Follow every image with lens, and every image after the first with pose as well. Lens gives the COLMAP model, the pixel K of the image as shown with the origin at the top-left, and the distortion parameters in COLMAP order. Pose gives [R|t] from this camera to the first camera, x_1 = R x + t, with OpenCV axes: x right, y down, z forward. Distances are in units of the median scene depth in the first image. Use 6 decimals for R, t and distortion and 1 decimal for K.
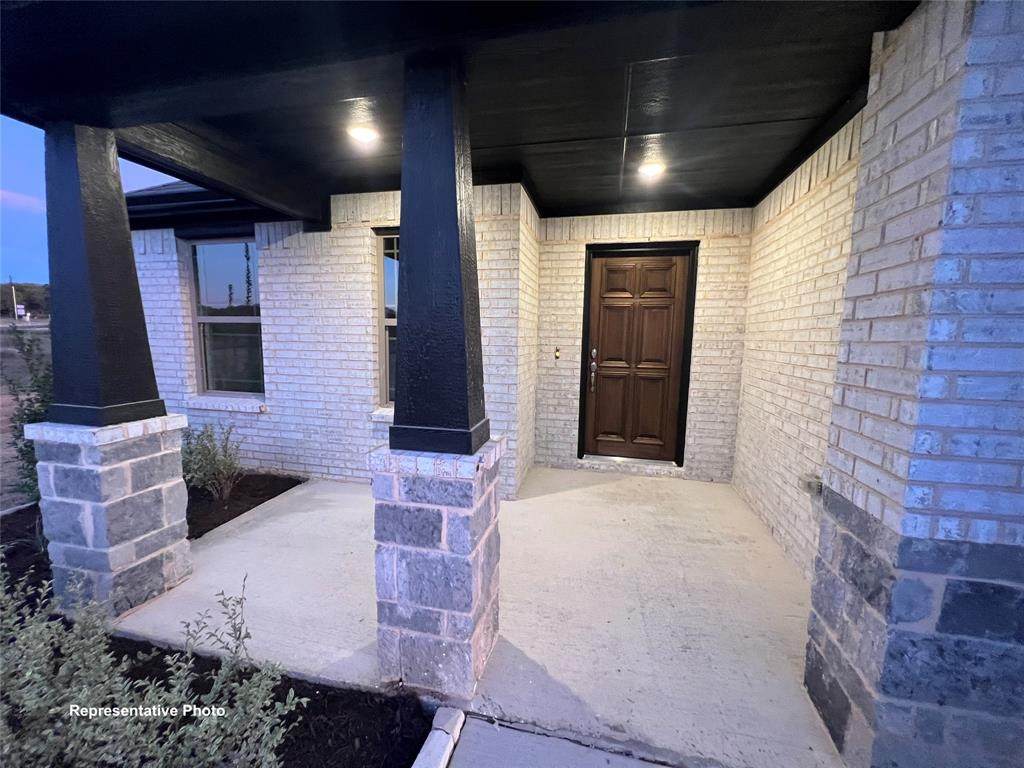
lens RADIAL K [[409.6, 0, 514.5], [0, 409.6, 383.2], [0, 0, 1]] dist [-0.000154, -0.000027]
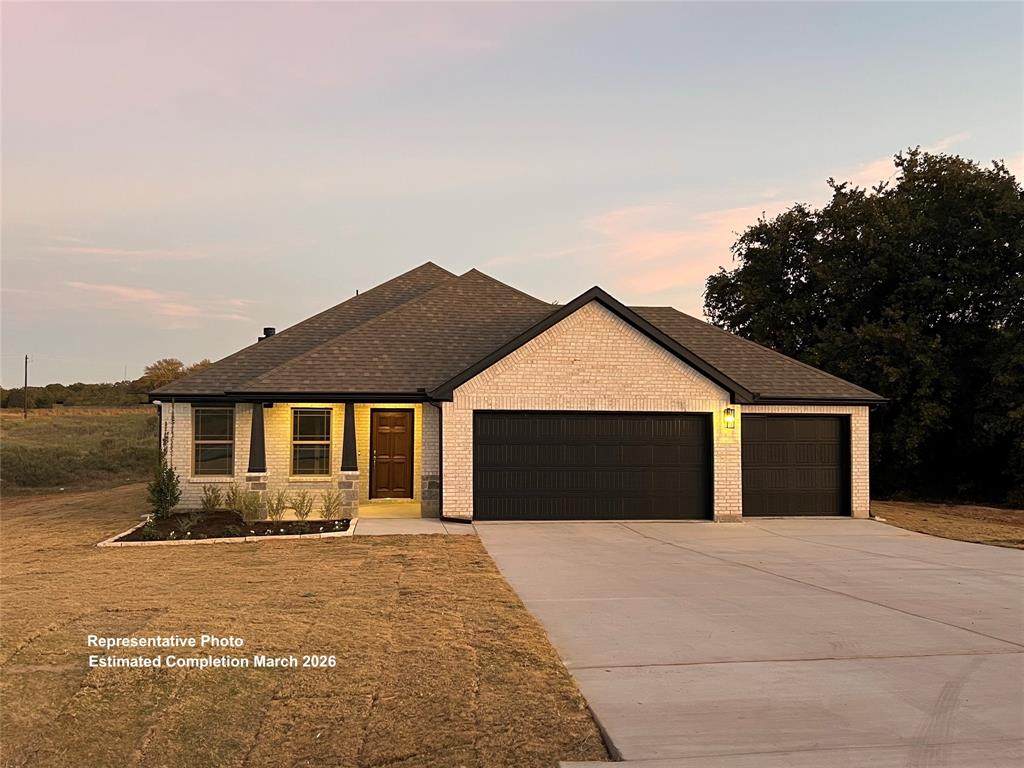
lens RADIAL K [[922.8, 0, 513.1], [0, 922.8, 383.6], [0, 0, 1]] dist [0.008690, 0.001056]
pose [[0.931251, 0.001616, 0.364376, -1.023031], [0.055006, 0.987907, -0.144962, 0.355038], [-0.360204, 0.155039, 0.919900, -4.328648]]
